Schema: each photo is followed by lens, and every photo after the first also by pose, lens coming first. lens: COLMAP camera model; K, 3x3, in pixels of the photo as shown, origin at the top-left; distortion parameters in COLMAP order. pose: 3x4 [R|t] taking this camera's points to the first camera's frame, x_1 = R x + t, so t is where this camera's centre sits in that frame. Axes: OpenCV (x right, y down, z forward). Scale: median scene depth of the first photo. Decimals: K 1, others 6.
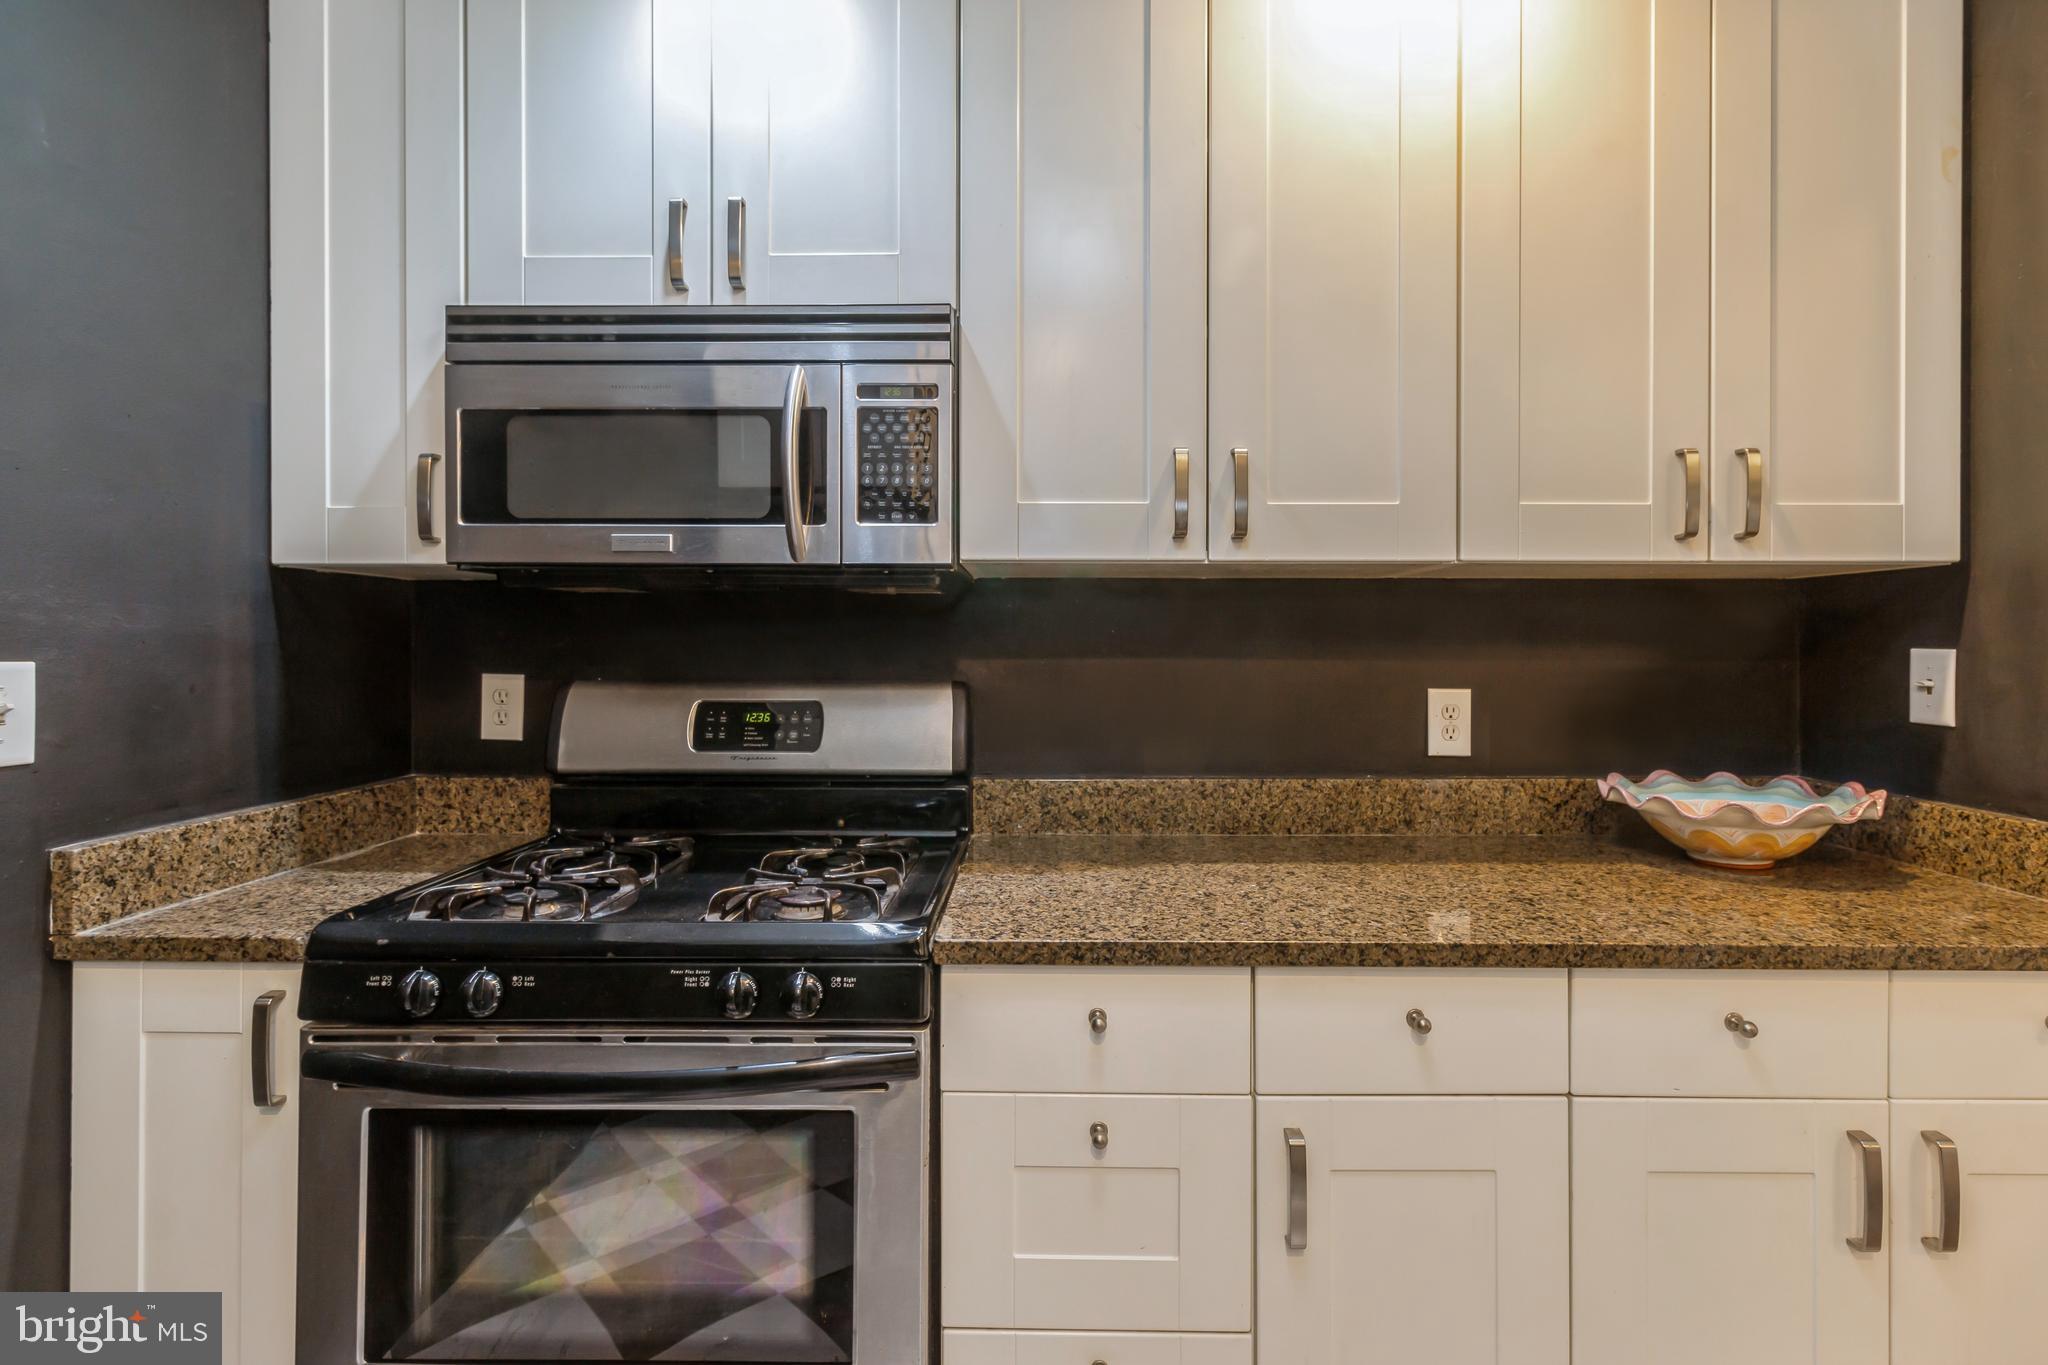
lens RADIAL K [[950.9, 0, 1023.3], [0, 950.9, 660.6], [0, 0, 1]] dist [0.000622, 0.001050]
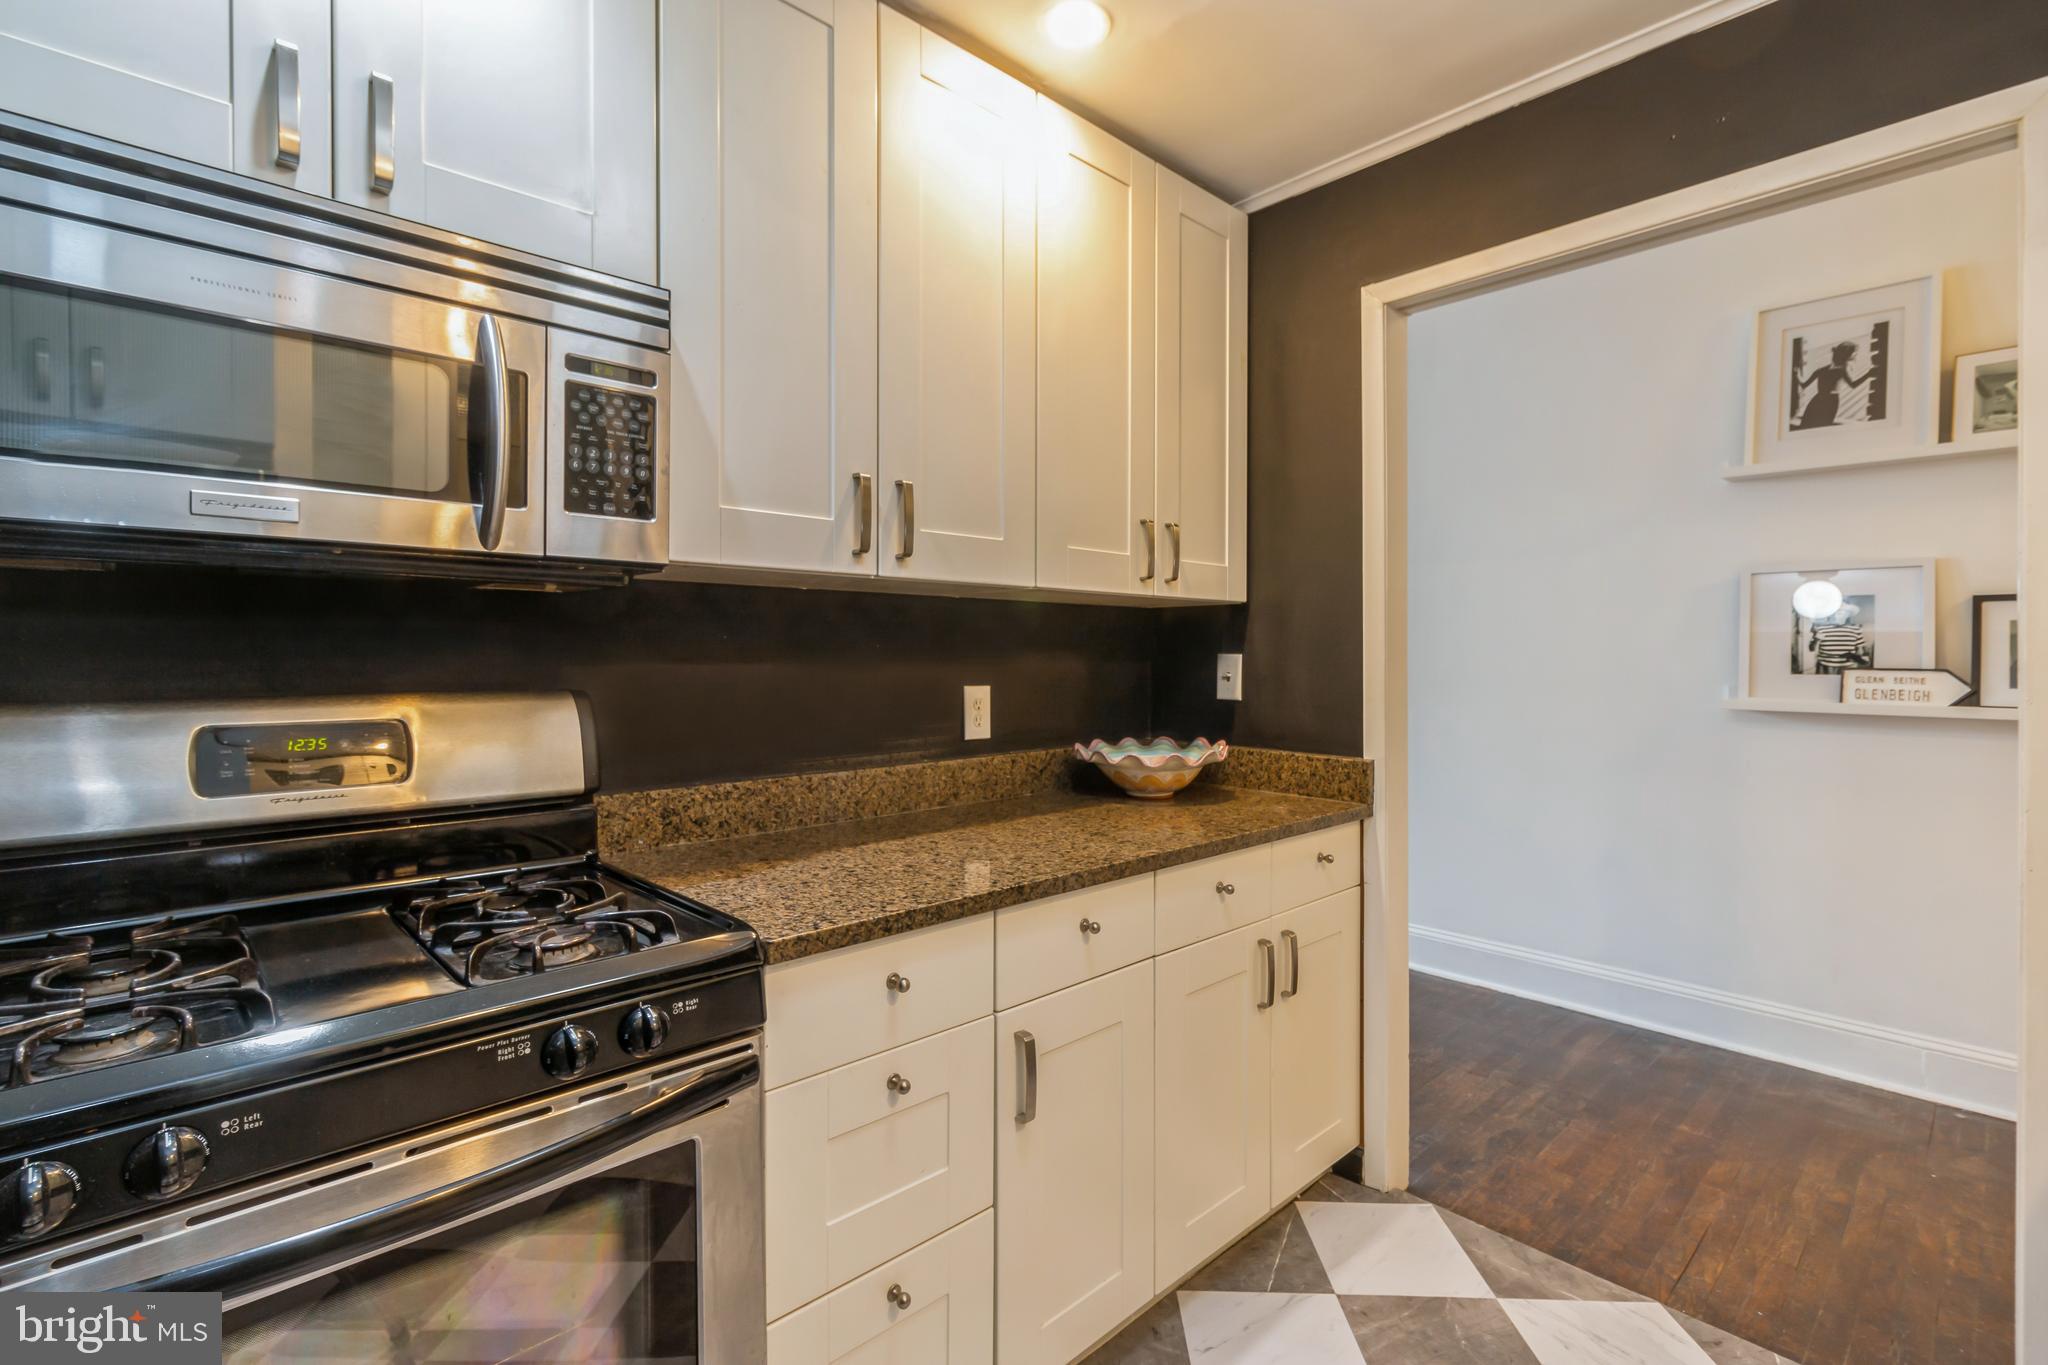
lens RADIAL K [[950.9, 0, 1040.8], [0, 950.9, 666.8], [0, 0, 1]] dist [0.000622, 0.001050]
pose [[0.710435, -0.009360, 0.703700, -0.468406], [0.008205, 0.999954, 0.005018, -0.001037], [-0.703715, 0.002209, 0.710479, 0.060560]]
